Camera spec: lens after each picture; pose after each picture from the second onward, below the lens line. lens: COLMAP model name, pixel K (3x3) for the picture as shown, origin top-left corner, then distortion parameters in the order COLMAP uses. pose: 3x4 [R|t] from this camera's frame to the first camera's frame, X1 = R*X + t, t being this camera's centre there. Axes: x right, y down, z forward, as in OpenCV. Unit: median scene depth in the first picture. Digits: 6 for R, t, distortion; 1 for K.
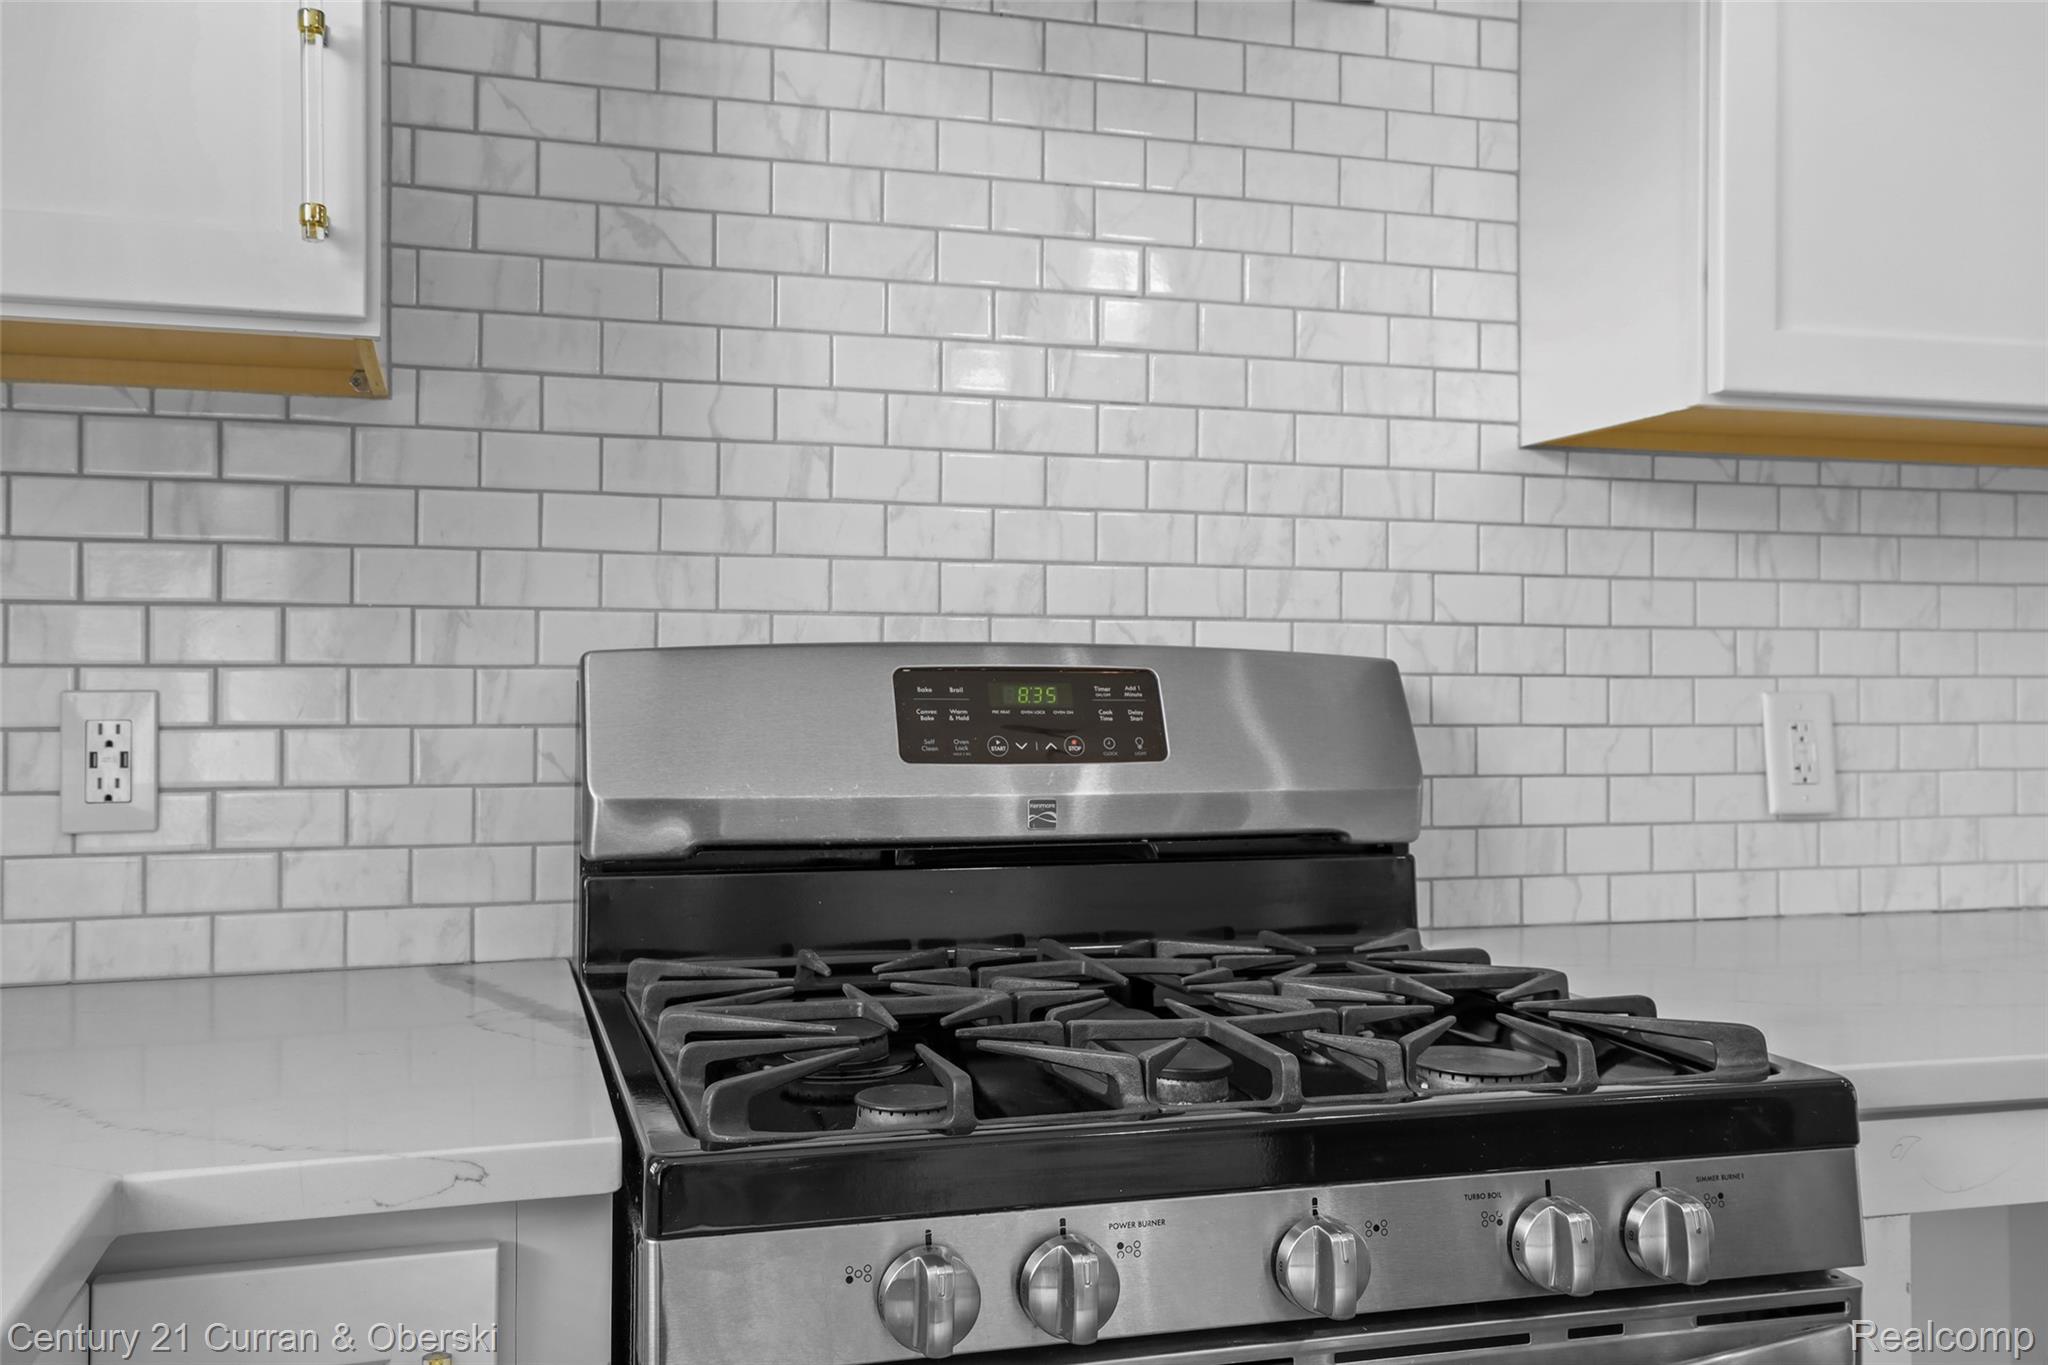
lens RADIAL K [[1843.5, 0, 1024.0], [0, 1843.5, 682.5], [0, 0, 1]] dist [0.024438, 0.008146]
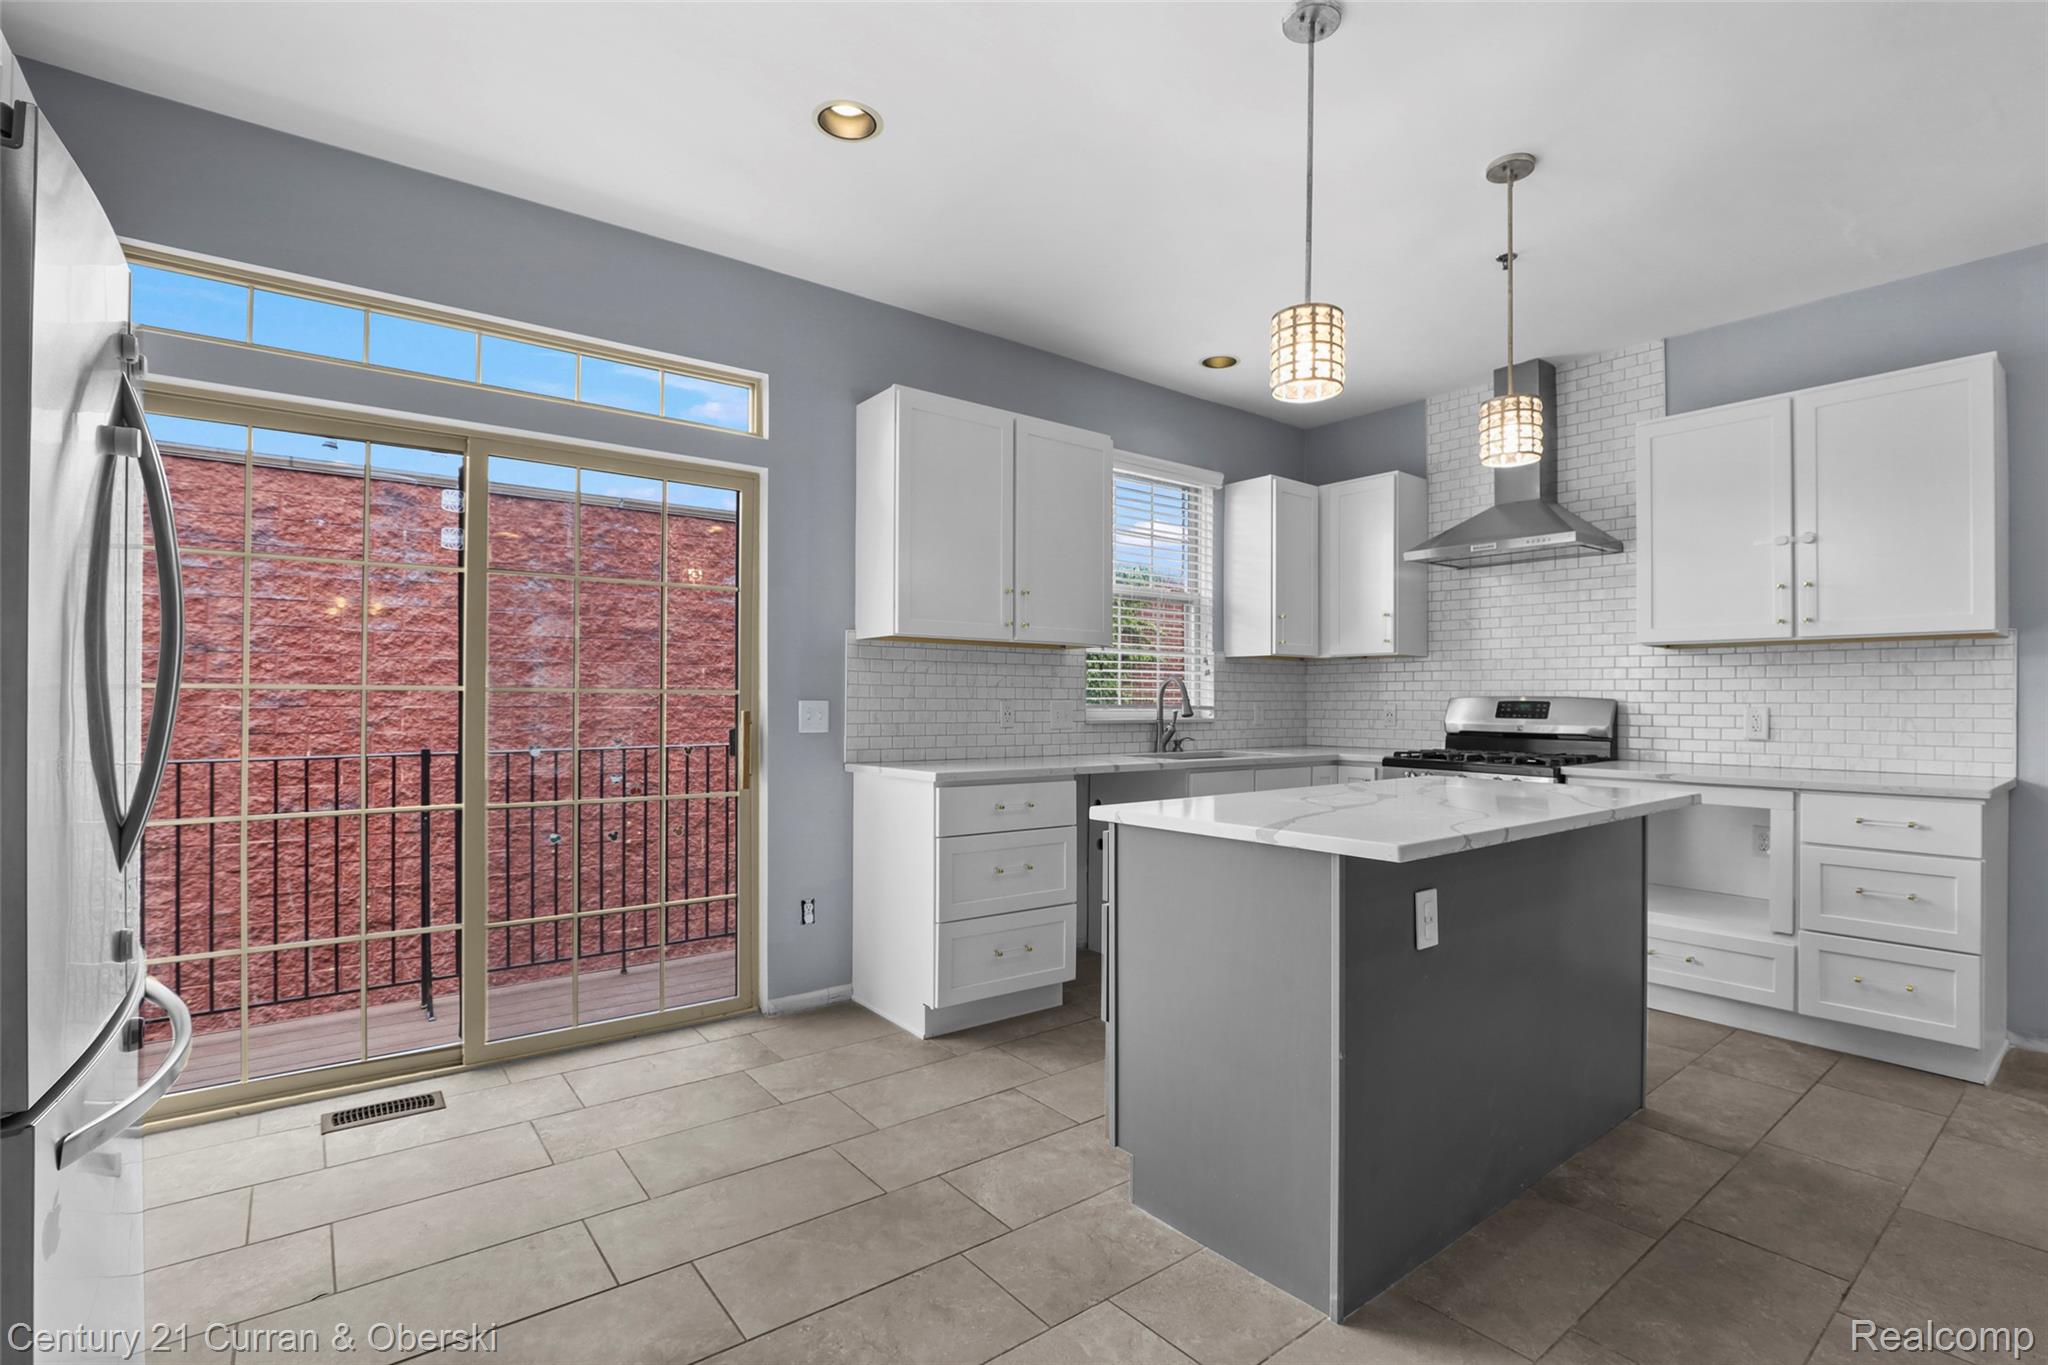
lens RADIAL K [[941.6, 0, 1029.5], [0, 941.6, 695.3], [0, 0, 1]] dist [-0.037532, 0.006205]
pose [[0.366266, -0.004721, -0.930498, 1.833737], [-0.002536, 0.999978, -0.006072, -0.004579], [0.930507, 0.004583, 0.366246, -1.209808]]
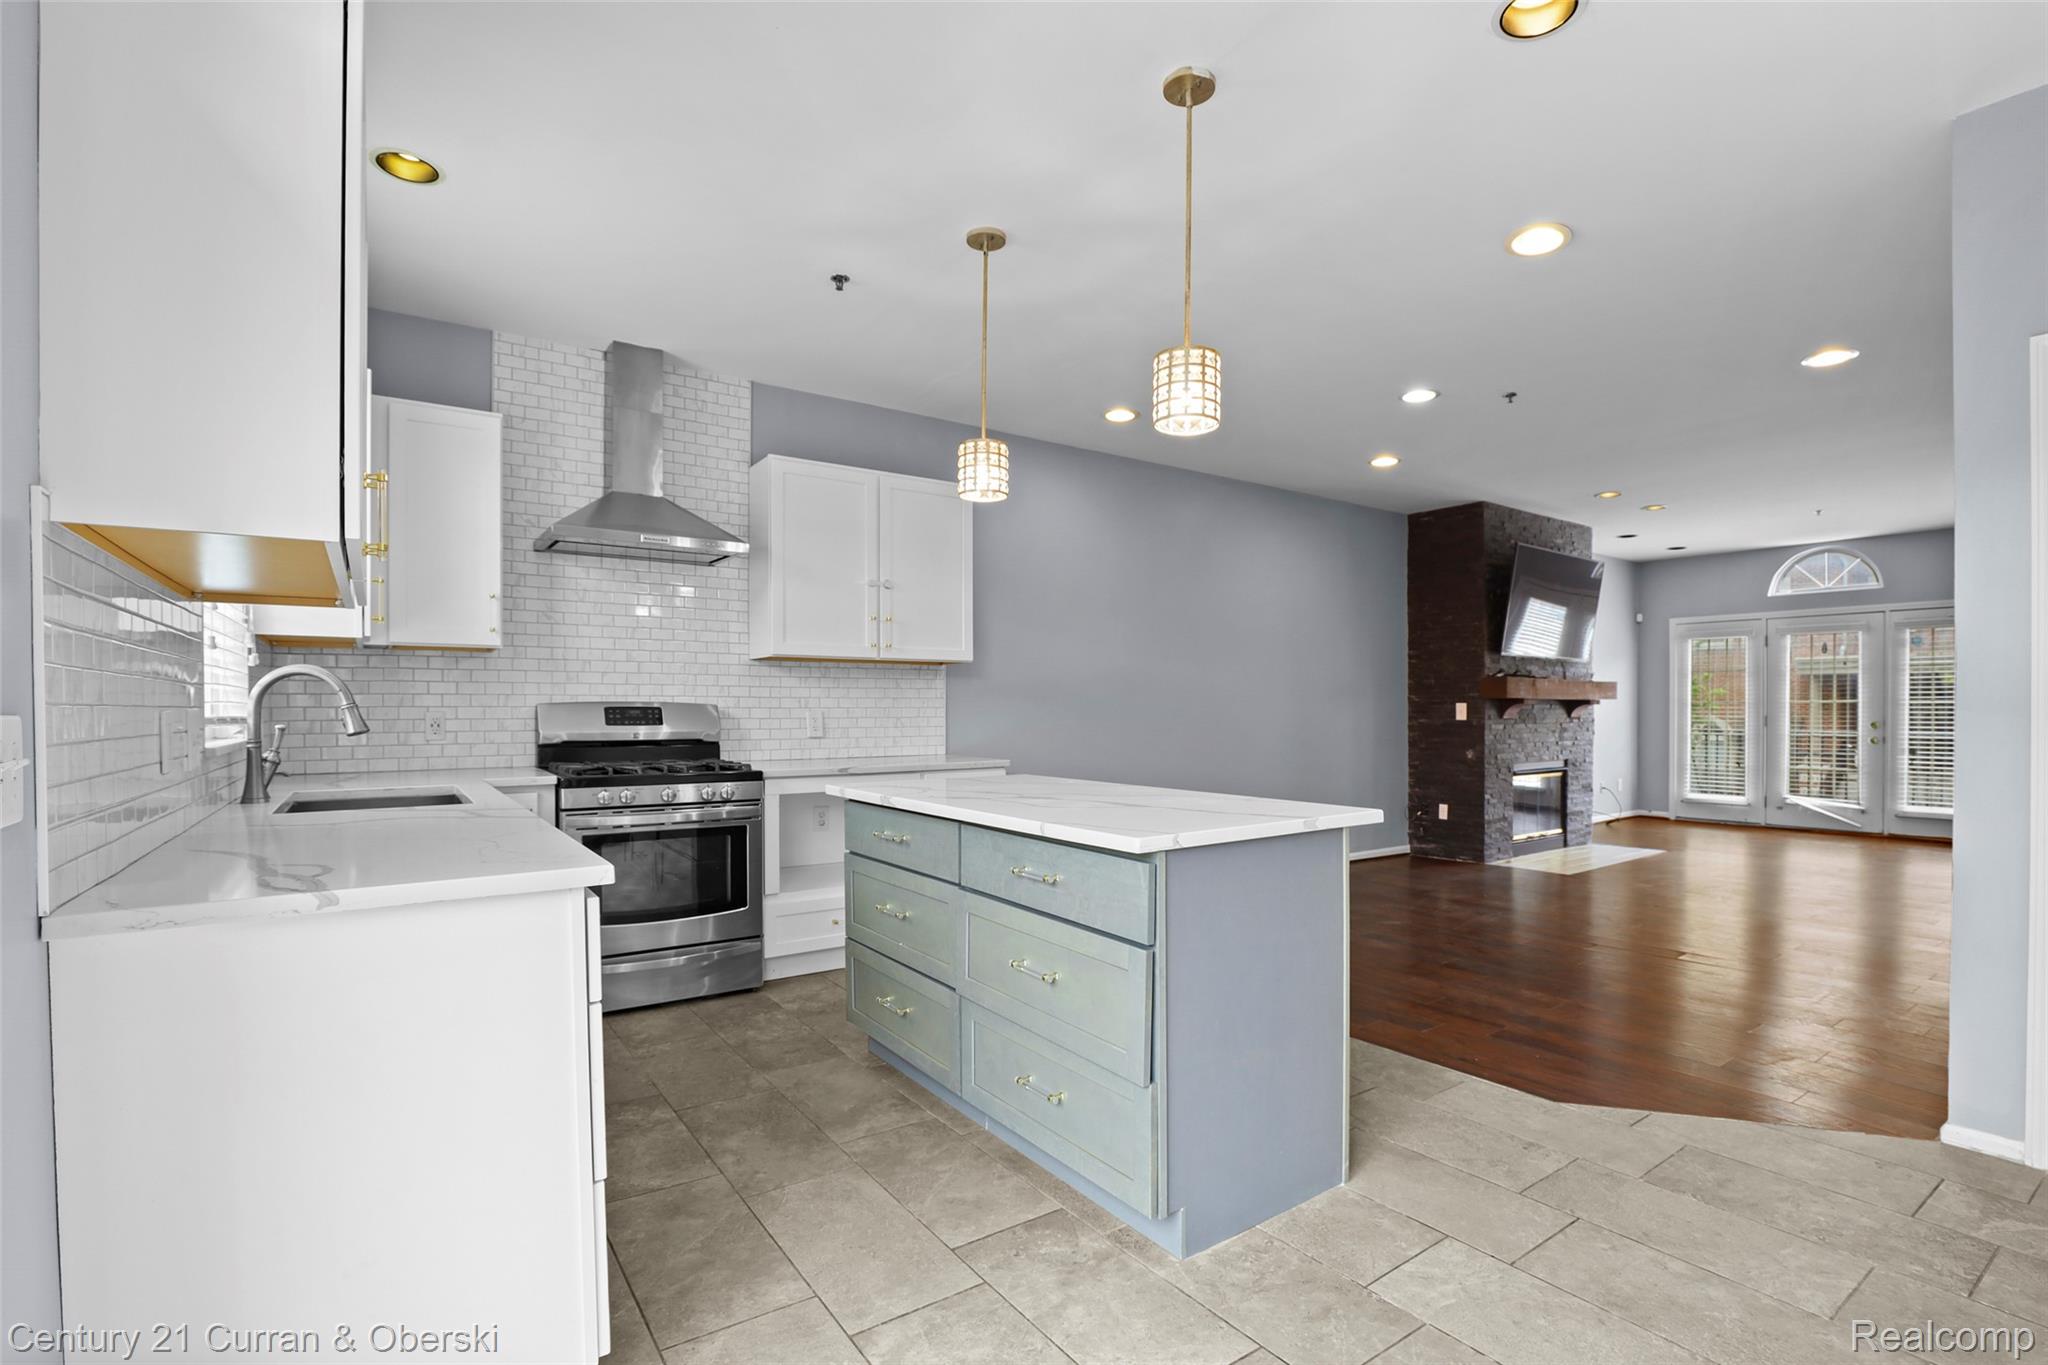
lens RADIAL K [[951.2, 0, 1031.9], [0, 951.2, 719.0], [0, 0, 1]] dist [-0.031125, 0.000719]
pose [[0.947936, -0.004699, 0.318426, 0.194659], [0.000181, 0.999899, 0.014217, -0.010284], [-0.318461, -0.013419, 0.947841, -1.642072]]
